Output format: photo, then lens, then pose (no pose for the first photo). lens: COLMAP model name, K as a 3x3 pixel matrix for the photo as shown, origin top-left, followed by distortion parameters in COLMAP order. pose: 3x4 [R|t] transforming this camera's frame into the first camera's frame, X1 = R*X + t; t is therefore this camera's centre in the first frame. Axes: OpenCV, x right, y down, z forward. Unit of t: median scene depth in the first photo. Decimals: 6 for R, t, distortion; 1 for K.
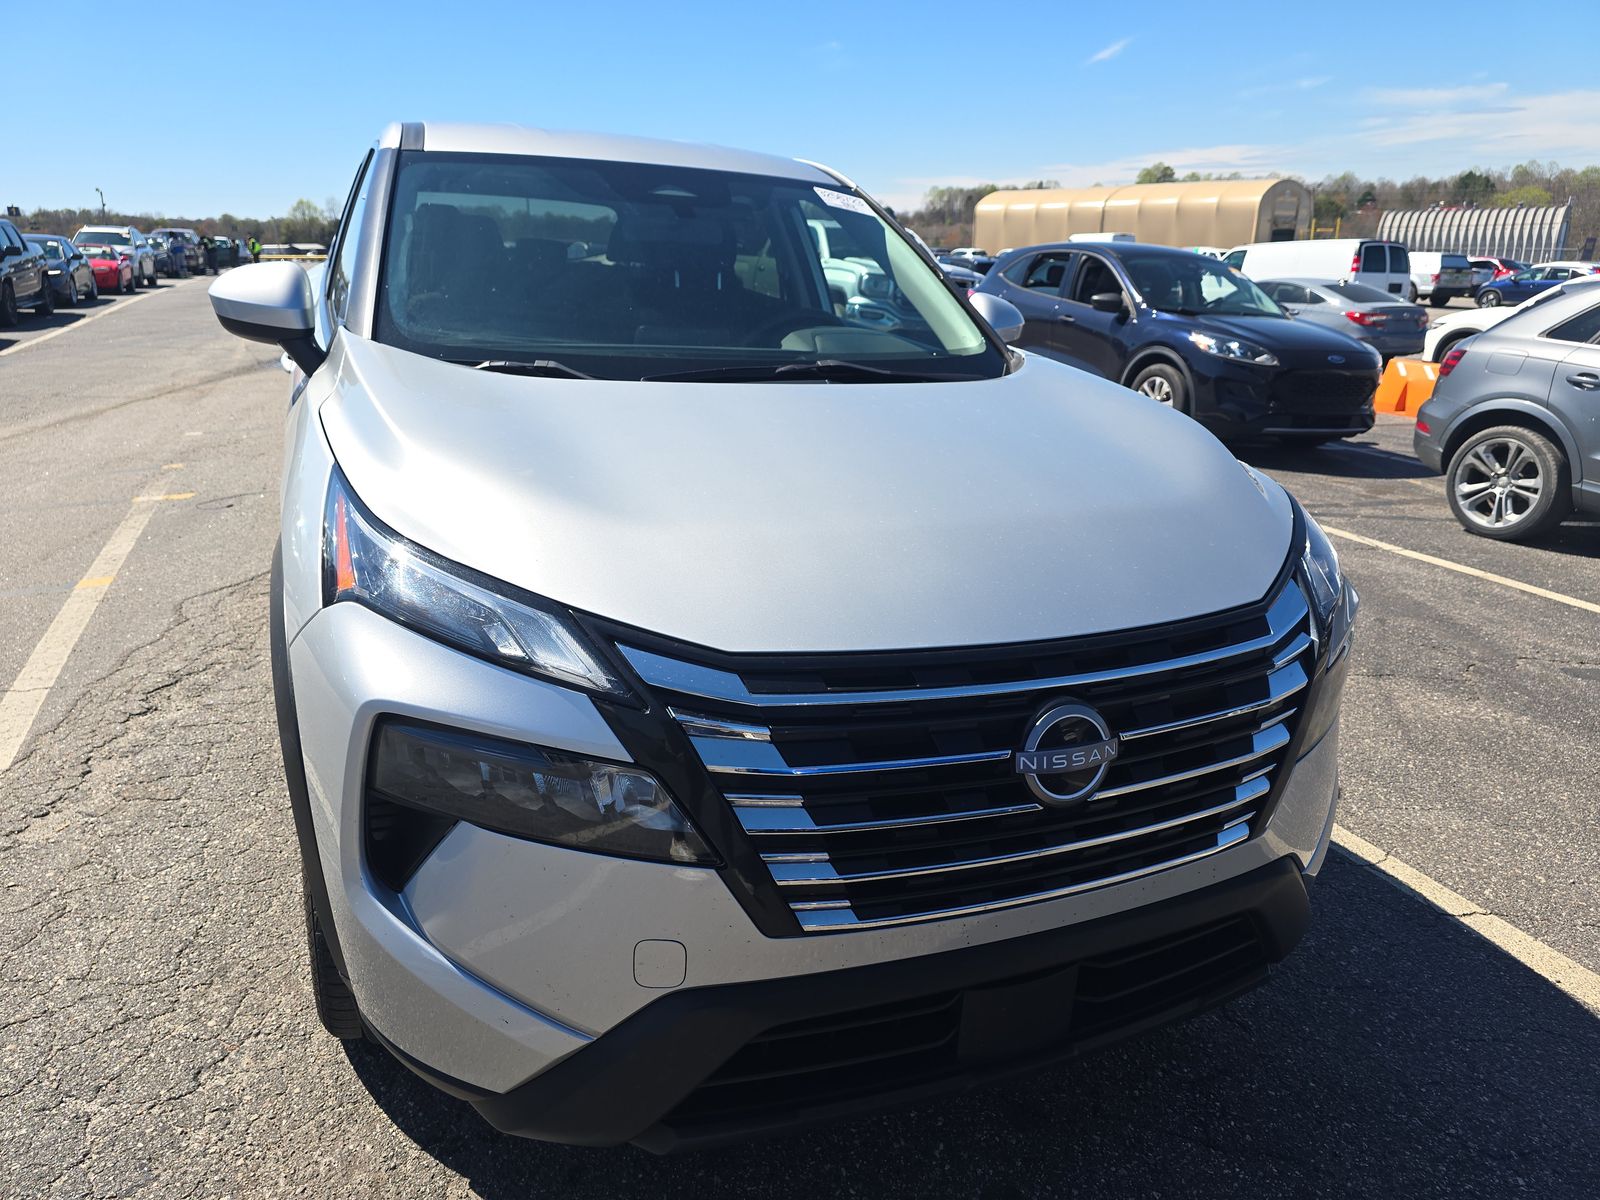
lens RADIAL K [[1091.1, 0, 814.0], [0, 1091.1, 599.2], [0, 0, 1]] dist [0.043377, -0.037971]
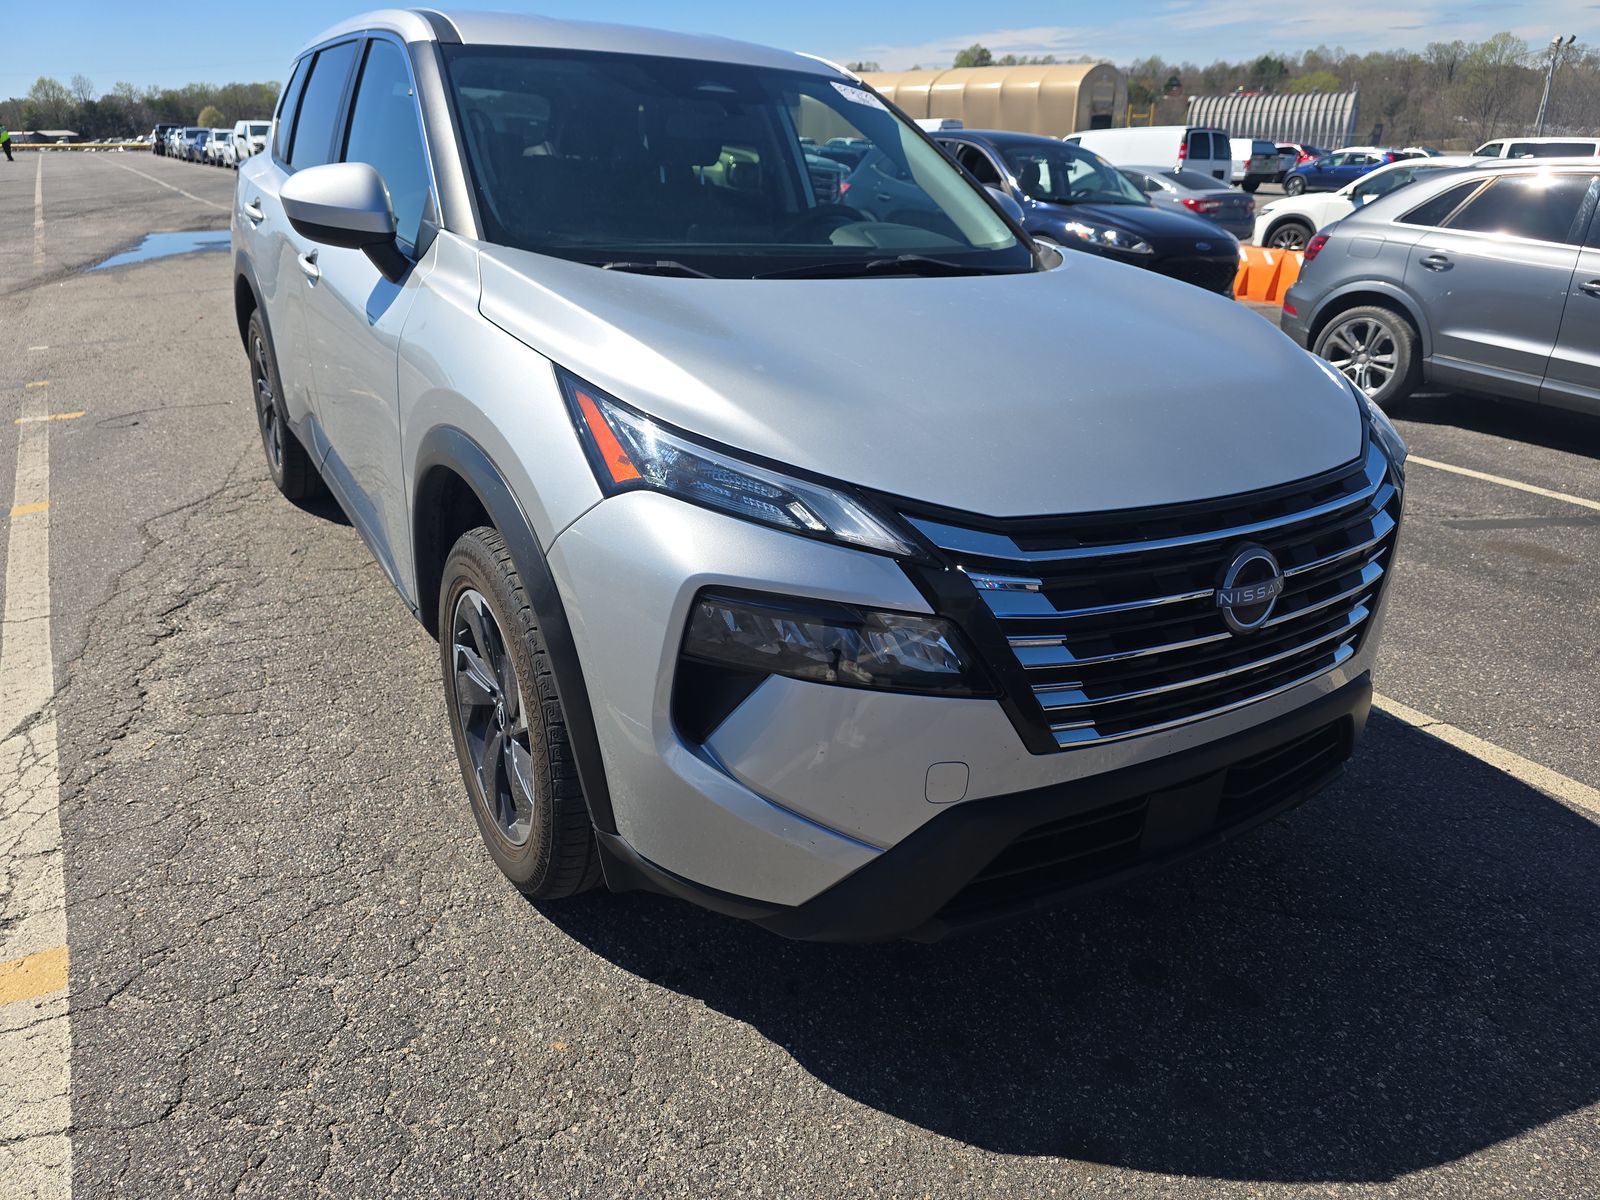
lens RADIAL K [[1091.1, 0, 809.5], [0, 1091.1, 606.0], [0, 0, 1]] dist [0.043377, -0.037971]
pose [[0.988559, -0.060799, 0.138036, -0.260883], [0.047285, 0.993948, 0.099152, 0.010819], [-0.143229, -0.091490, 0.985452, -0.074075]]
